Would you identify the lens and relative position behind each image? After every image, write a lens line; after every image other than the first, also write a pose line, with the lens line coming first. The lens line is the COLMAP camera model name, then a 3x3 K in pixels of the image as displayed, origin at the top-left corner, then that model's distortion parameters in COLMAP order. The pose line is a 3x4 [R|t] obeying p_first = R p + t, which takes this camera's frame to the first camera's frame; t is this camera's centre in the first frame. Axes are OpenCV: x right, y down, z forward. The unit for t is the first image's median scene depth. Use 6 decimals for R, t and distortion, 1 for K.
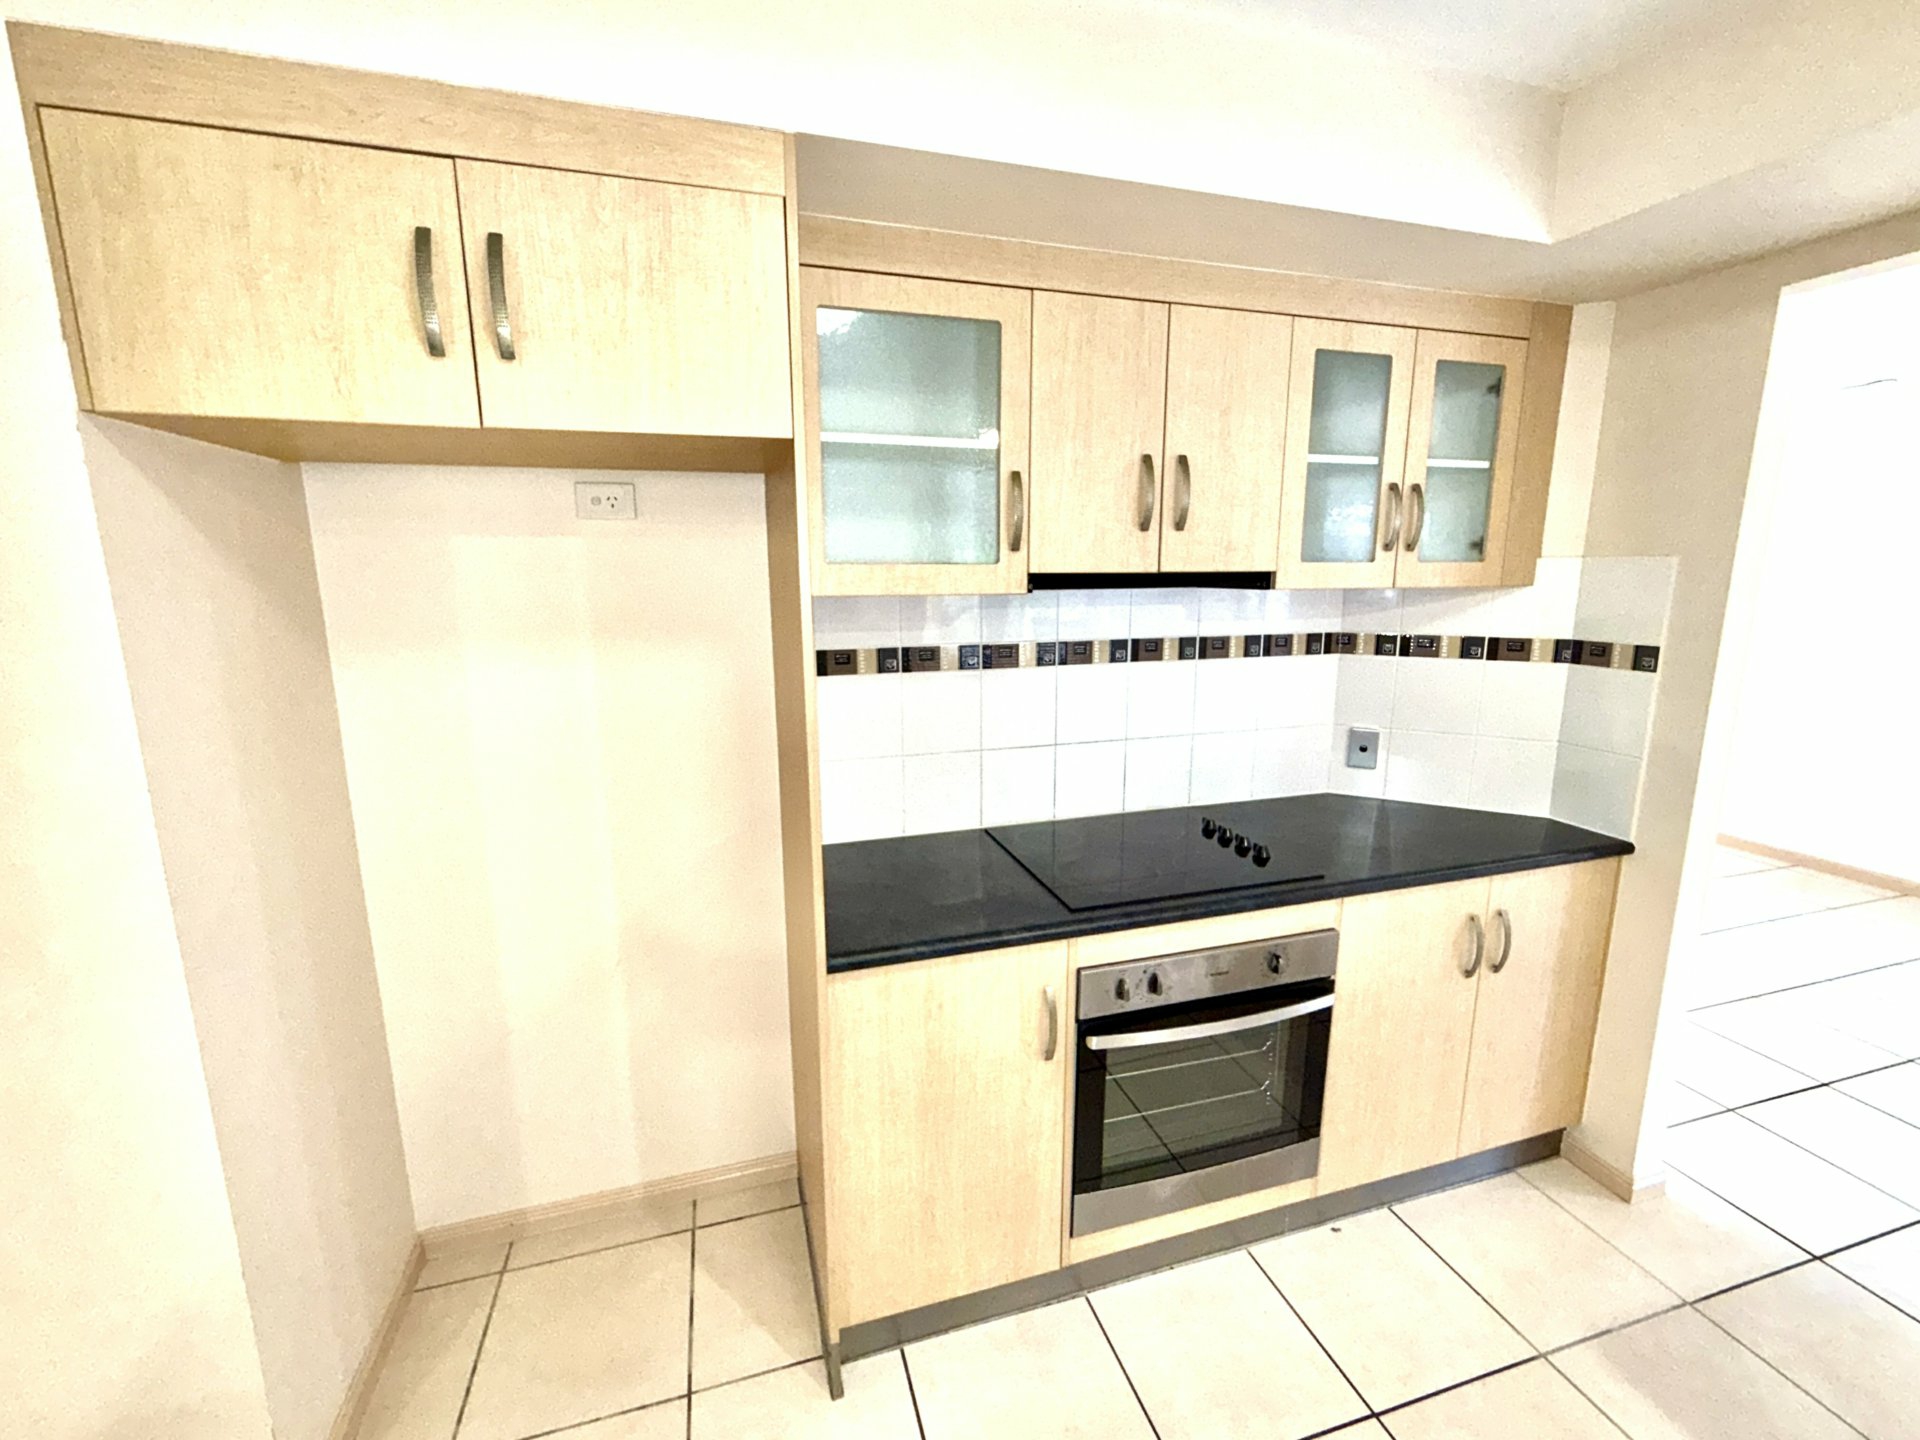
lens RADIAL K [[823.1, 0, 955.2], [0, 823.1, 718.9], [0, 0, 1]] dist [-0.003772, -0.000521]
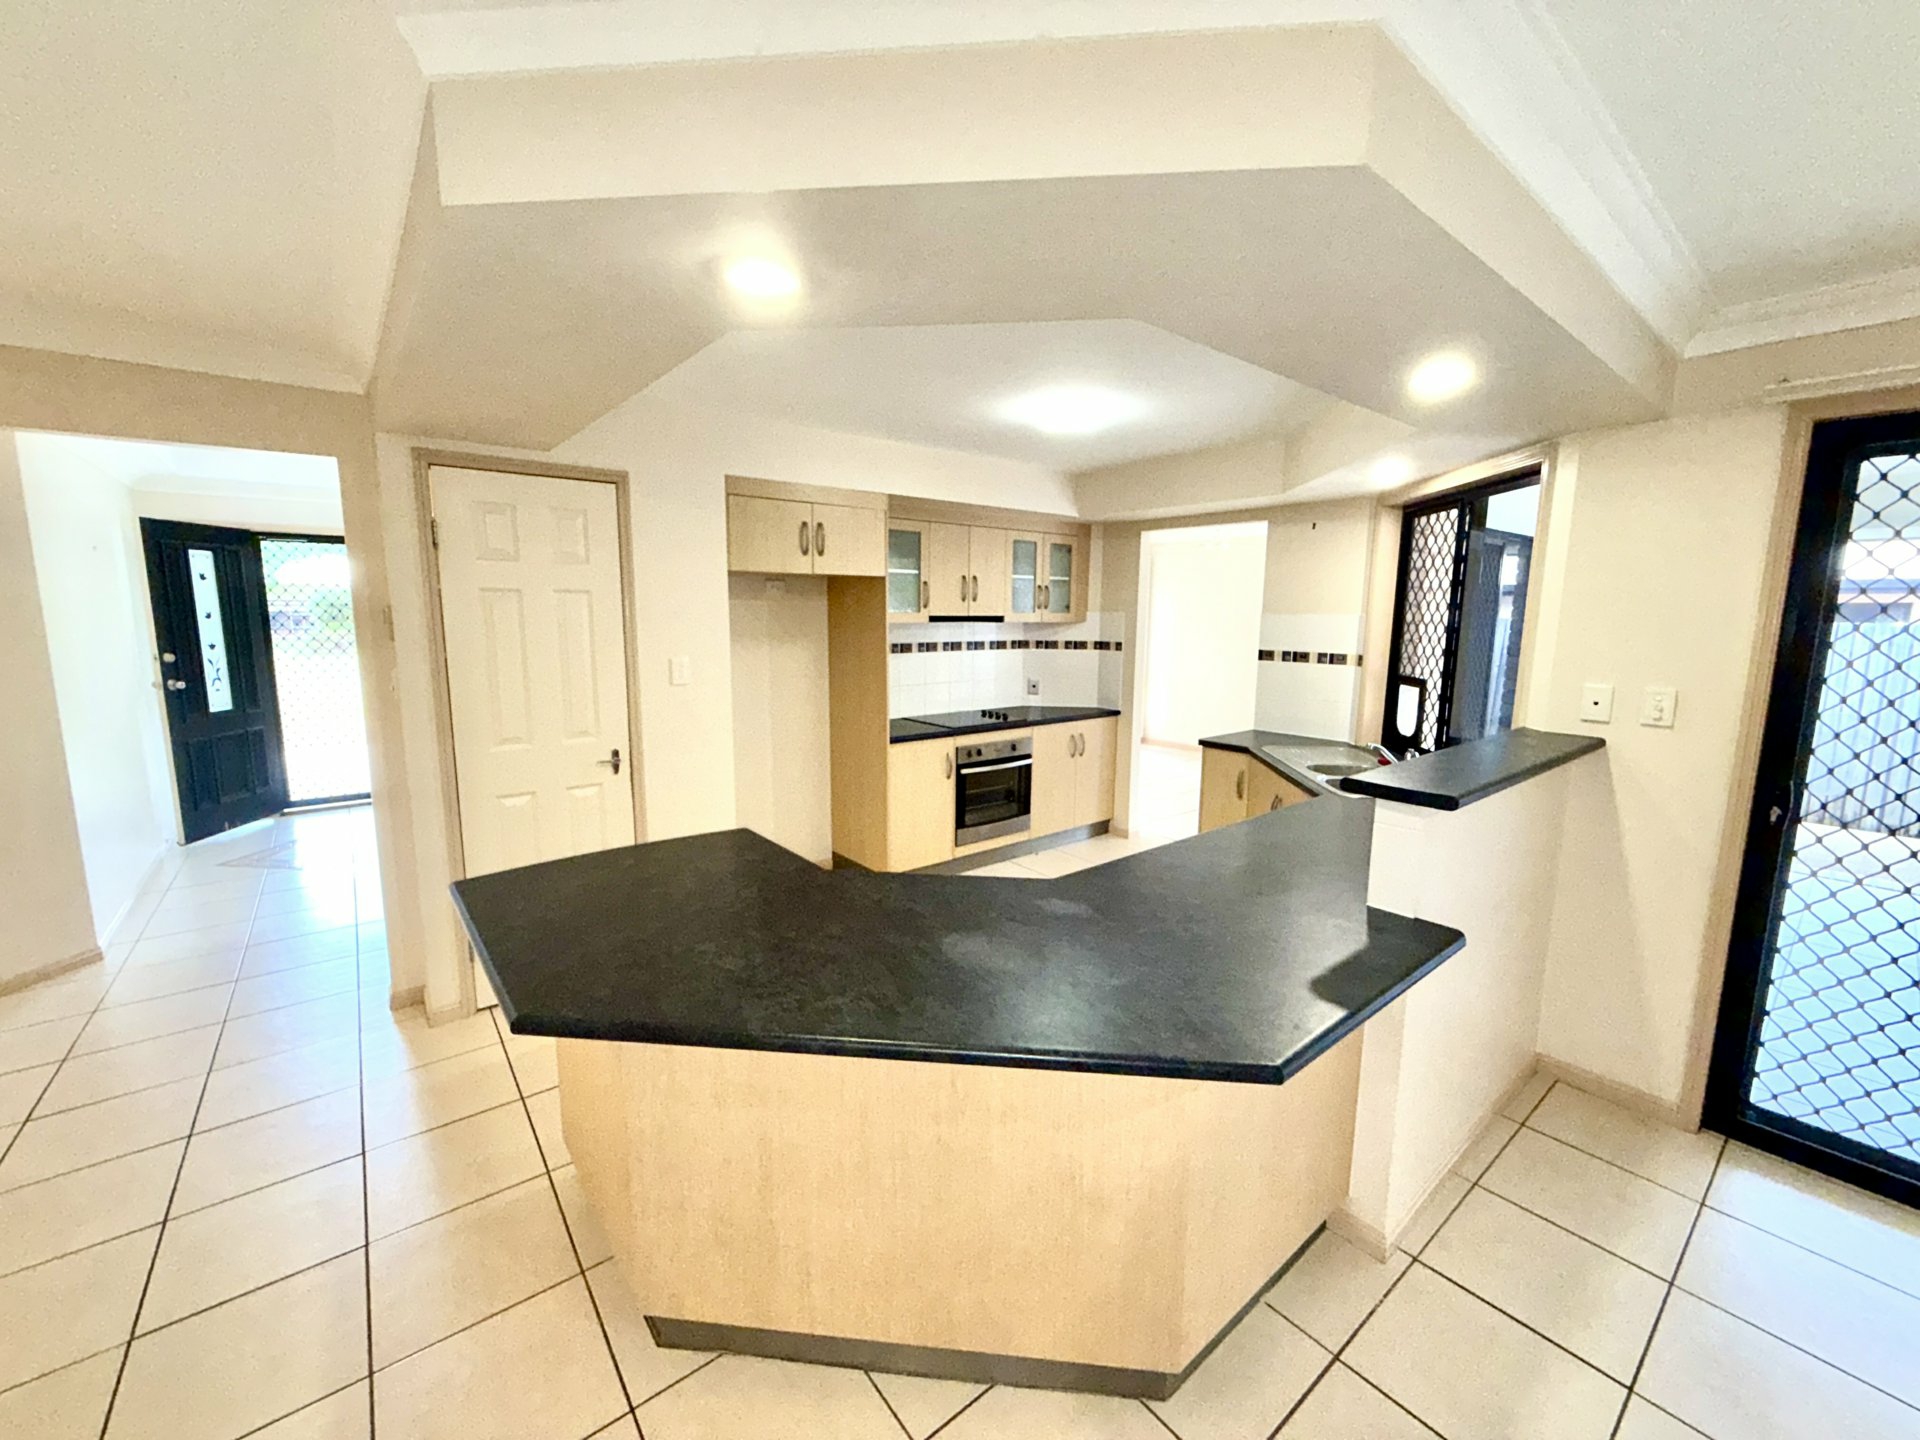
lens RADIAL K [[767.2, 0, 961.7], [0, 767.2, 721.8], [0, 0, 1]] dist [-0.001917, 0.000043]
pose [[0.924232, -0.042720, 0.379434, -0.741500], [0.055893, 0.998154, -0.023763, 0.231554], [-0.377719, 0.043170, 0.924913, -1.331145]]
